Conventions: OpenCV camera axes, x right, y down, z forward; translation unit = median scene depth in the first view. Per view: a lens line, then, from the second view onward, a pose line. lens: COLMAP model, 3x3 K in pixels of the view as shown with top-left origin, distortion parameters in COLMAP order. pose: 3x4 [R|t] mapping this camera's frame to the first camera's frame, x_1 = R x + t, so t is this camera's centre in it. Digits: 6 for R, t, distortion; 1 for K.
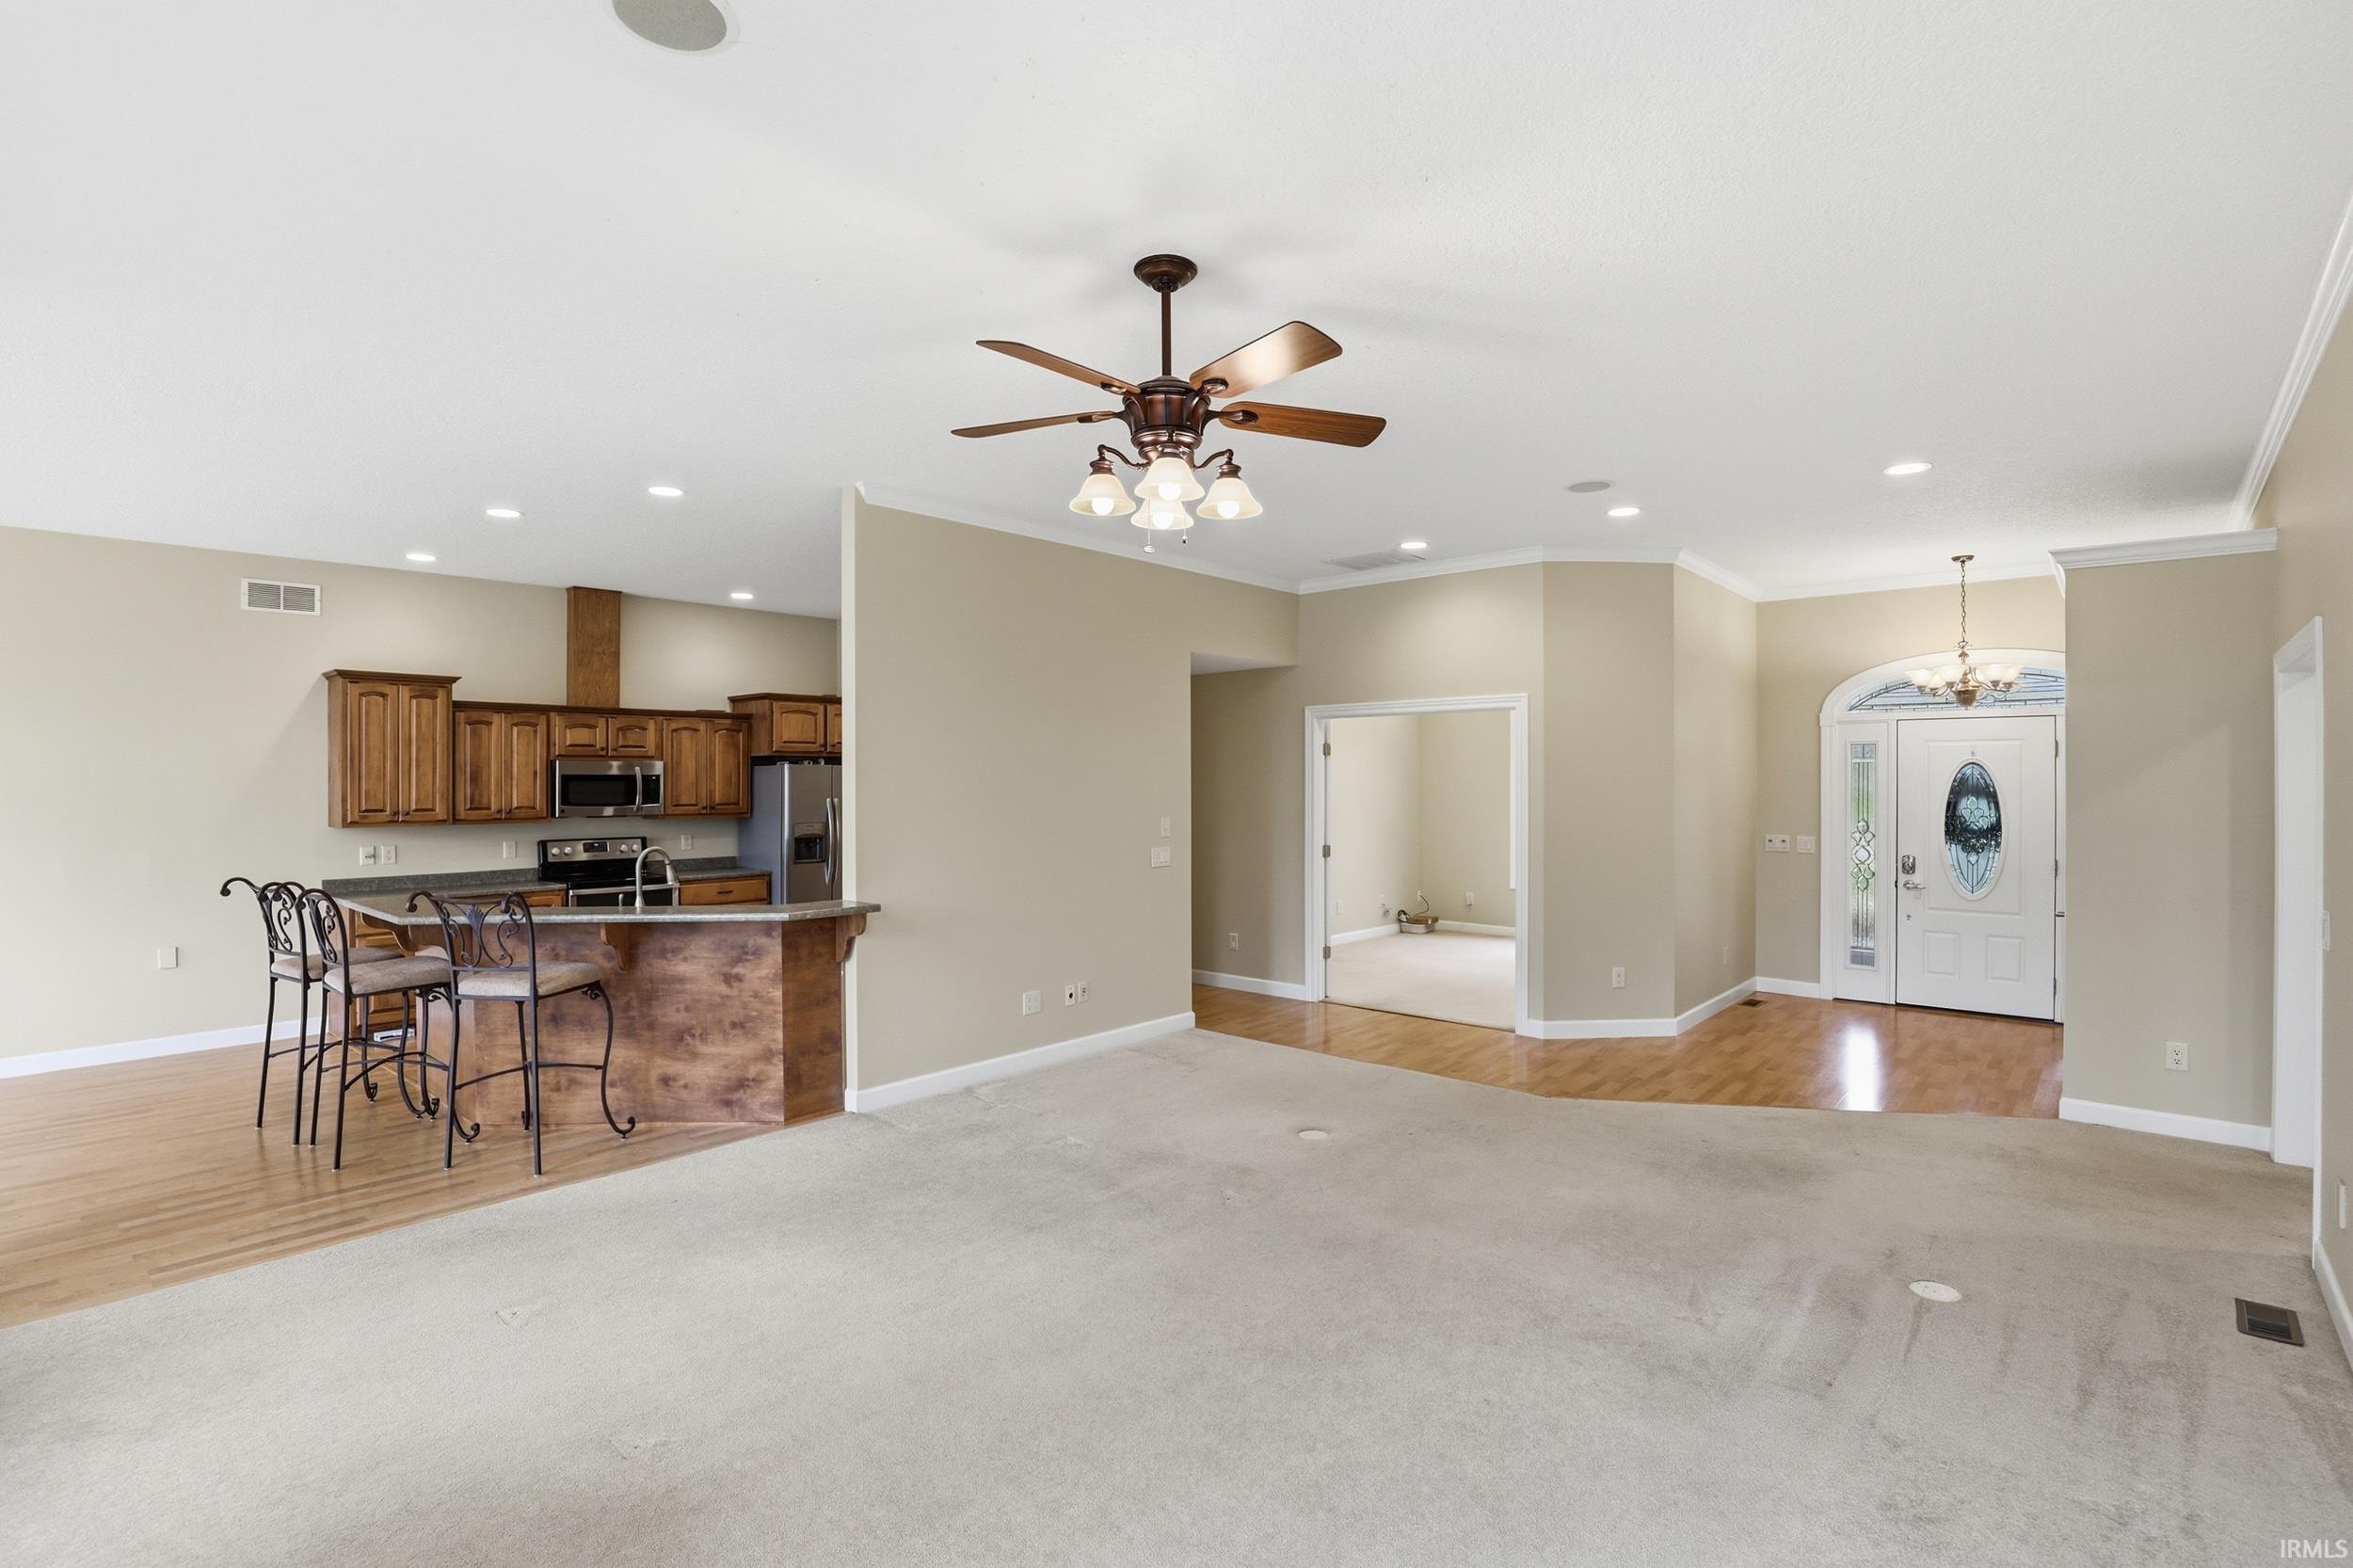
lens RADIAL K [[1096.0, 0, 1182.1], [0, 1096.0, 782.0], [0, 0, 1]] dist [-0.035539, 0.007326]
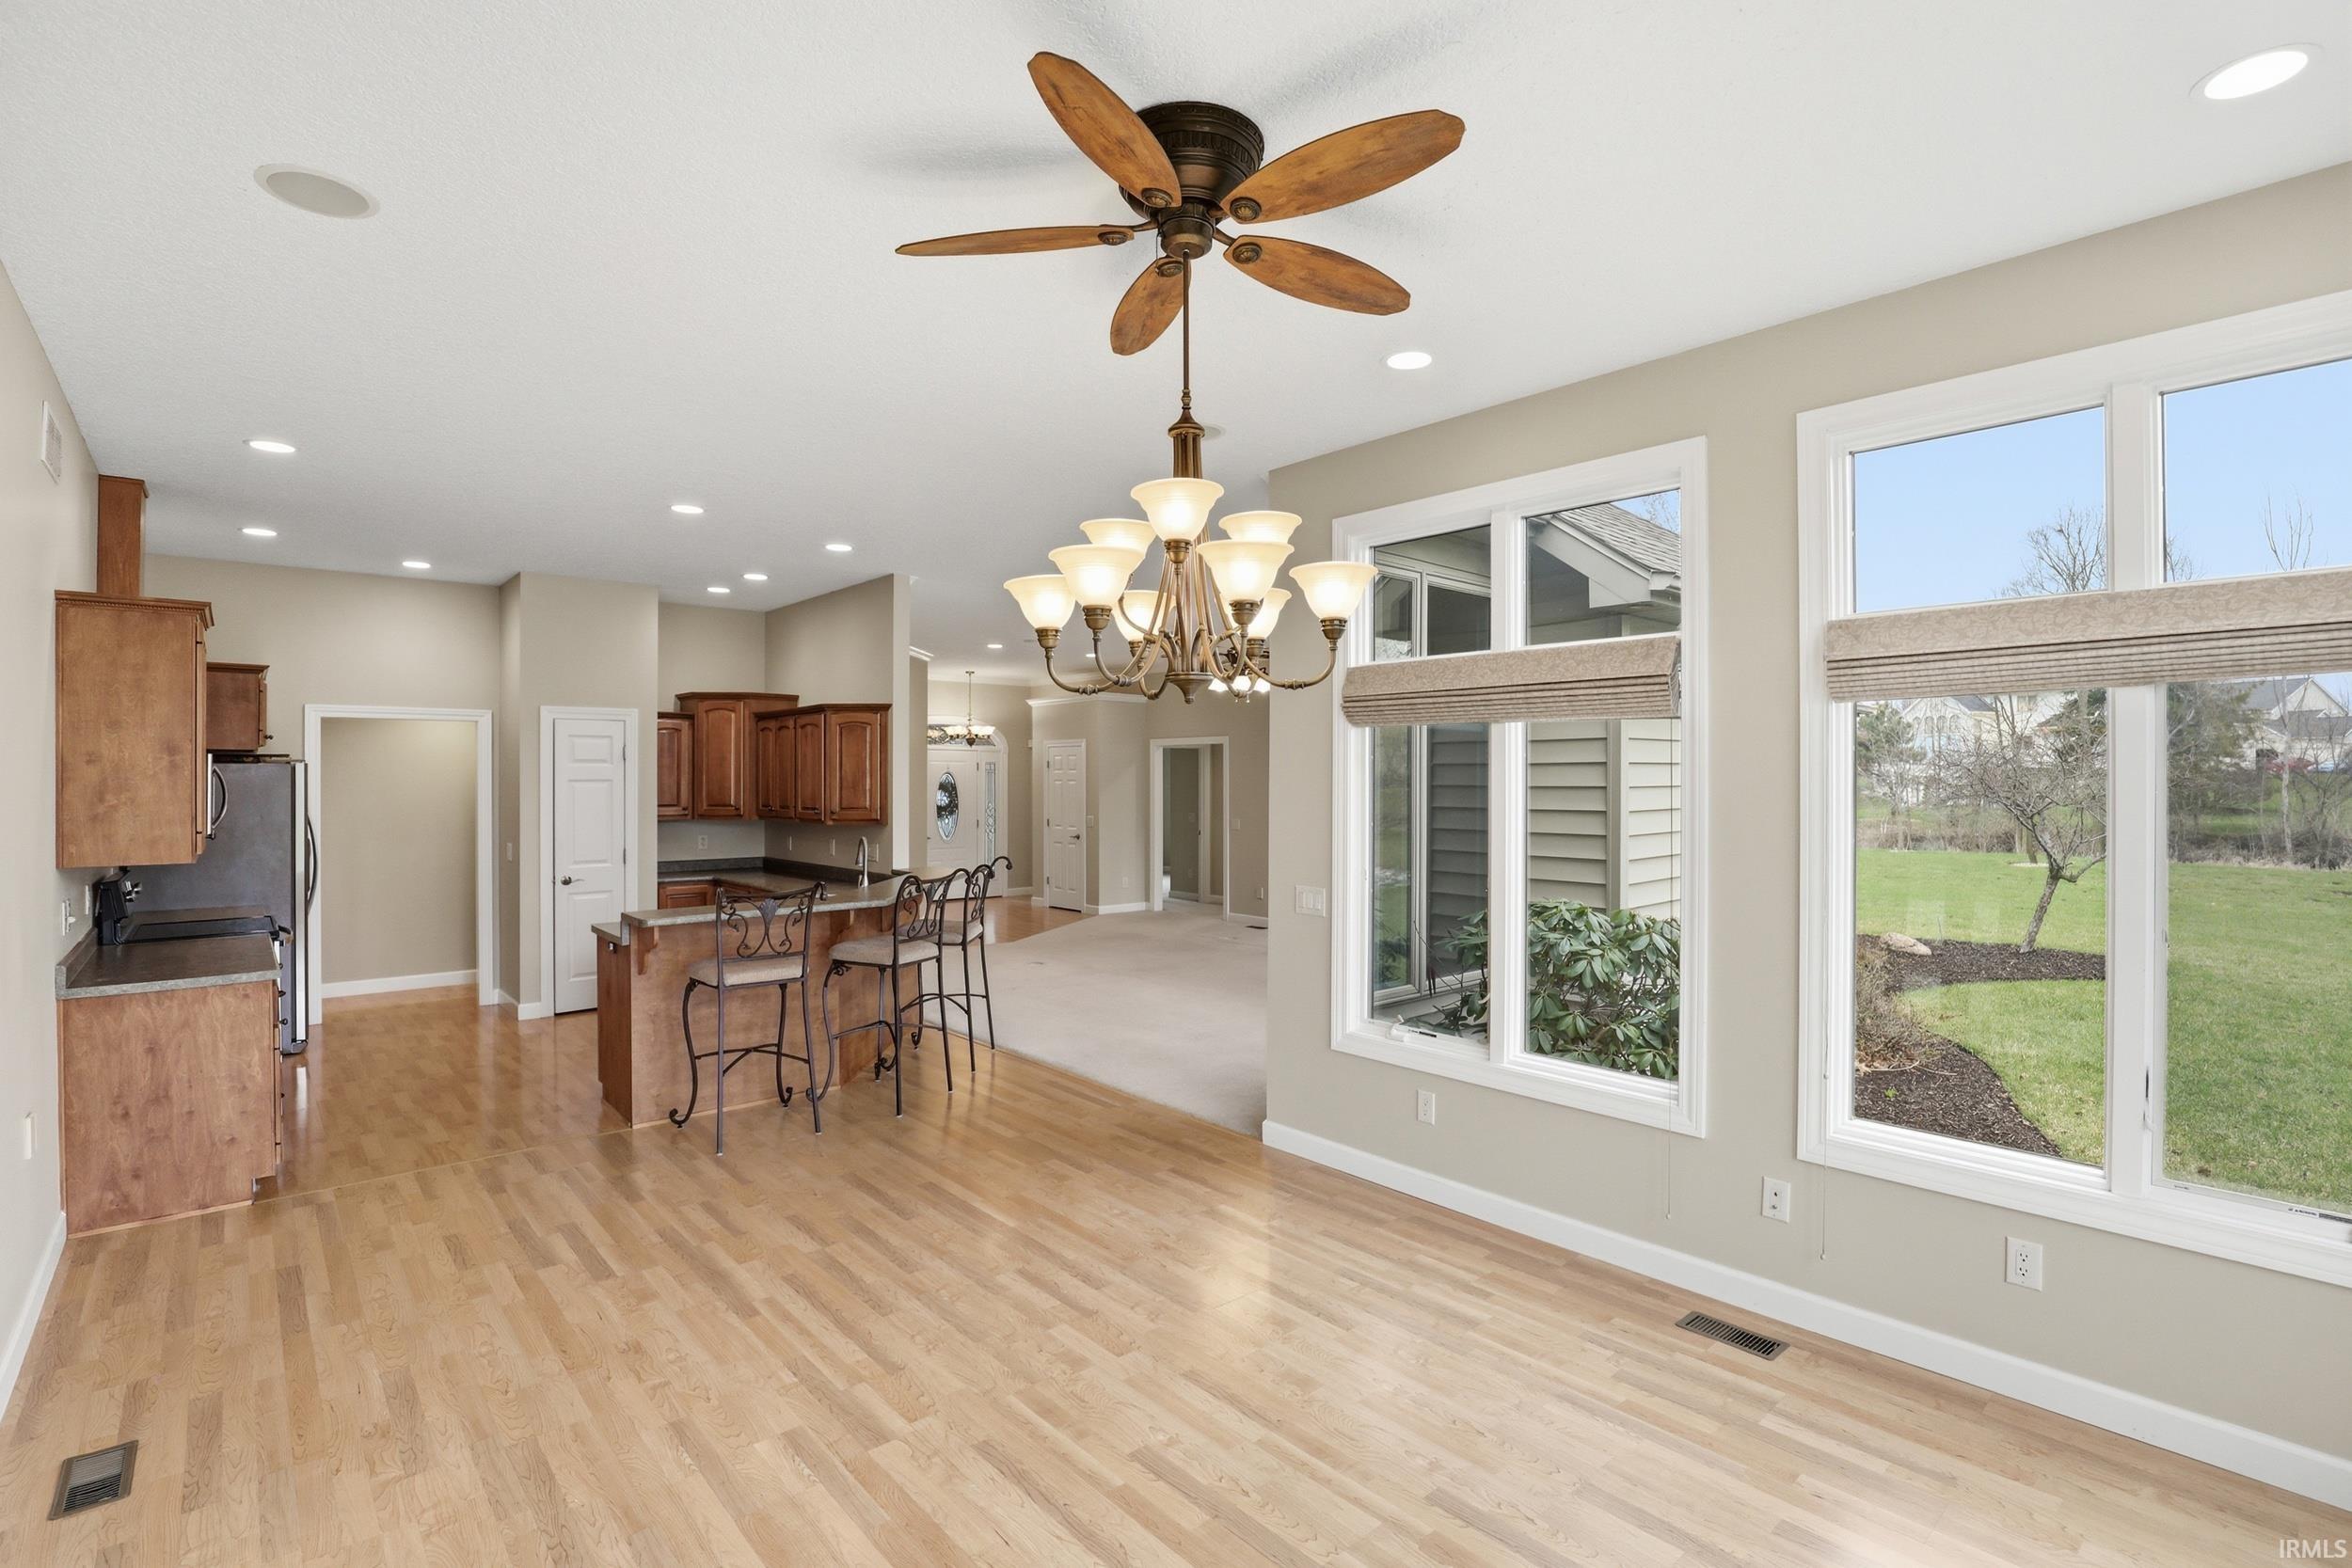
lens RADIAL K [[1095.5, 0, 1181.6], [0, 1095.5, 782.0], [0, 0, 1]] dist [-0.035539, 0.007326]
pose [[0.117940, 0.000150, 0.993021, -1.152800], [-0.000742, 1.000000, -0.000063, -0.002830], [-0.993020, -0.000729, 0.117940, 0.332888]]
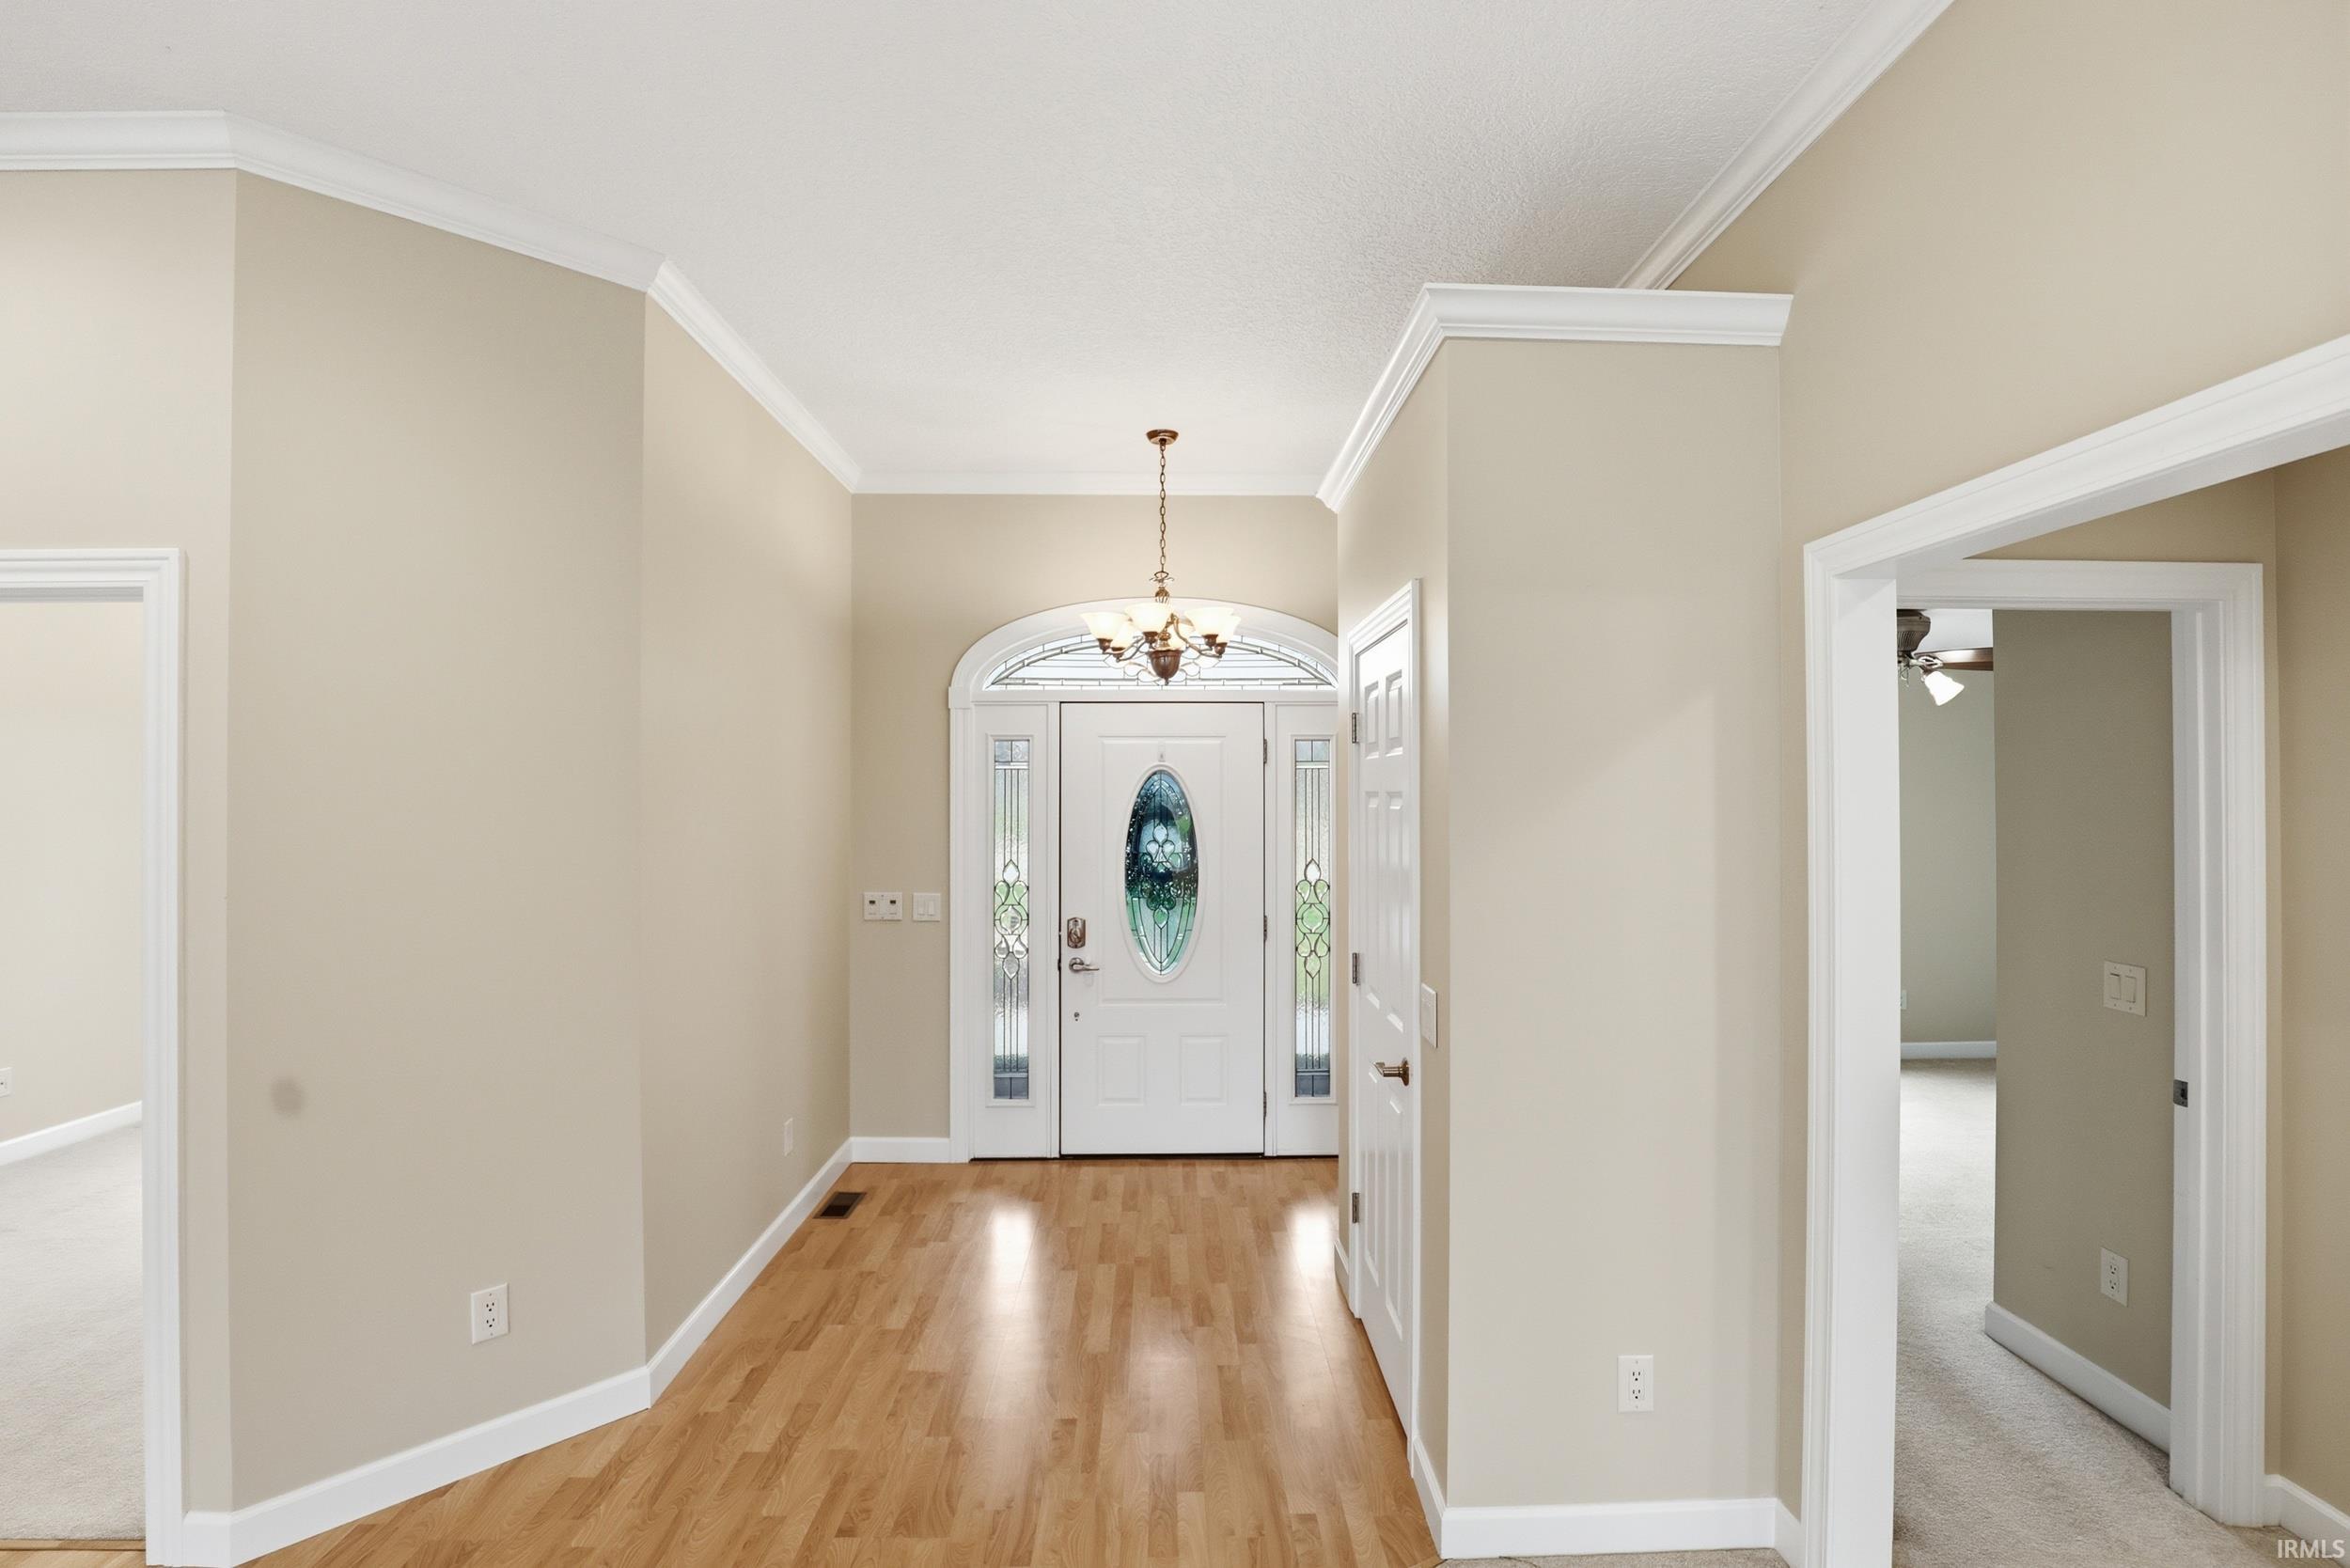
lens RADIAL K [[1056.1, 0, 1194.9], [0, 1056.1, 786.4], [0, 0, 1]] dist [-0.039267, 0.000183]
pose [[0.725612, 0.003787, 0.688094, 0.302093], [-0.001476, 0.999991, -0.003947, -0.006120], [-0.688103, 0.001848, 0.725611, 0.509947]]
